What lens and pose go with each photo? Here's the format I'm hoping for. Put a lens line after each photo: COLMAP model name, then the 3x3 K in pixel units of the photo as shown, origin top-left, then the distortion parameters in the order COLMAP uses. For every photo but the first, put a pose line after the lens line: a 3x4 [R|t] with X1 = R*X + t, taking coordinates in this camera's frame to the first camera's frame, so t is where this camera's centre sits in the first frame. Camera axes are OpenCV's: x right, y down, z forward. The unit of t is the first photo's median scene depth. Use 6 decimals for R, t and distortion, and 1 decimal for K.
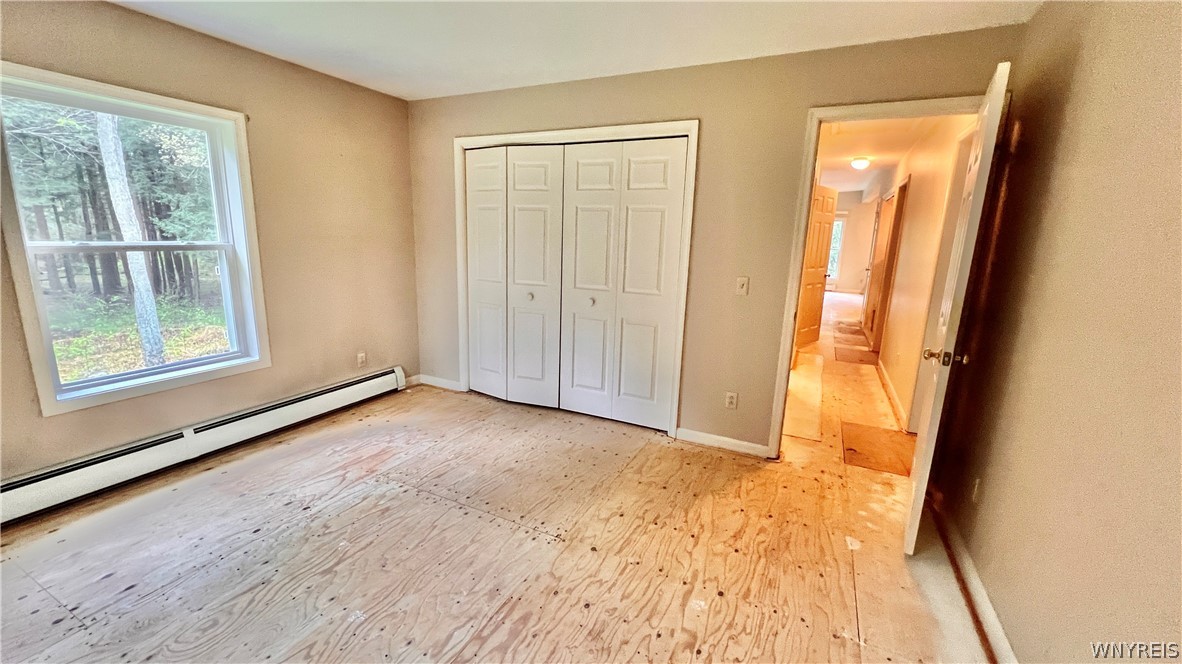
lens RADIAL K [[471.6, 0, 589.4], [0, 471.6, 328.6], [0, 0, 1]] dist [0.000857, -0.000382]
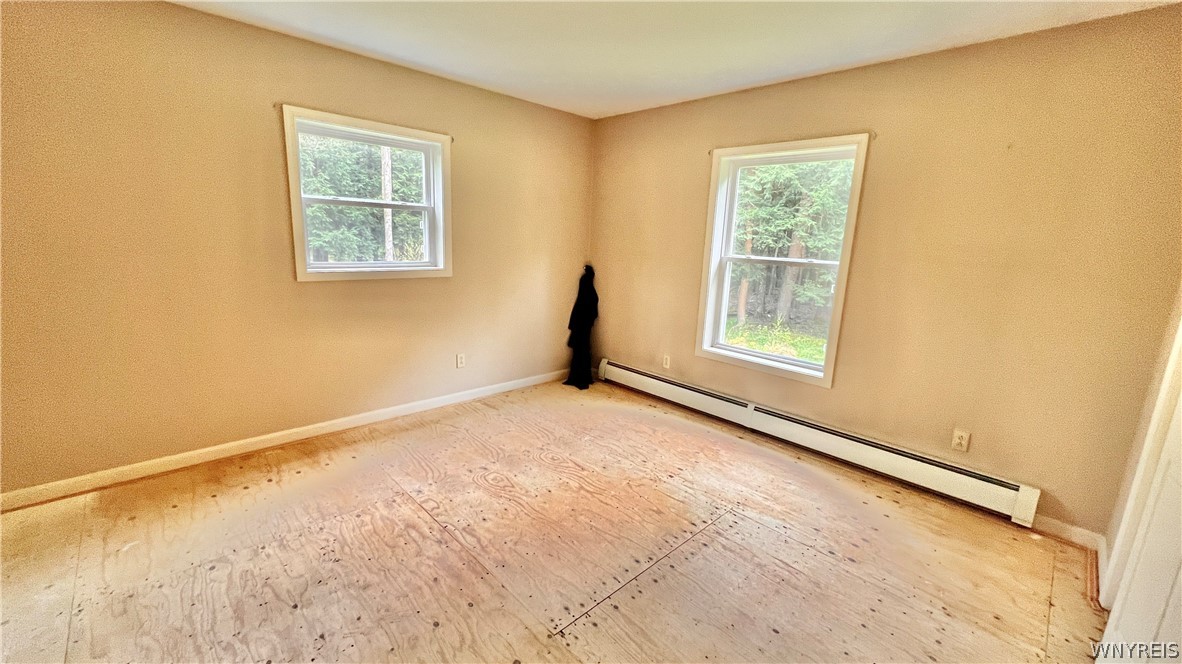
lens RADIAL K [[471.6, 0, 589.4], [0, 471.6, 328.6], [0, 0, 1]] dist [0.000857, -0.000382]
pose [[-0.334034, 0.141649, -0.931857, 0.443132], [-0.237055, 0.944240, 0.228506, -0.163066], [0.912264, 0.297230, -0.281830, 0.888257]]
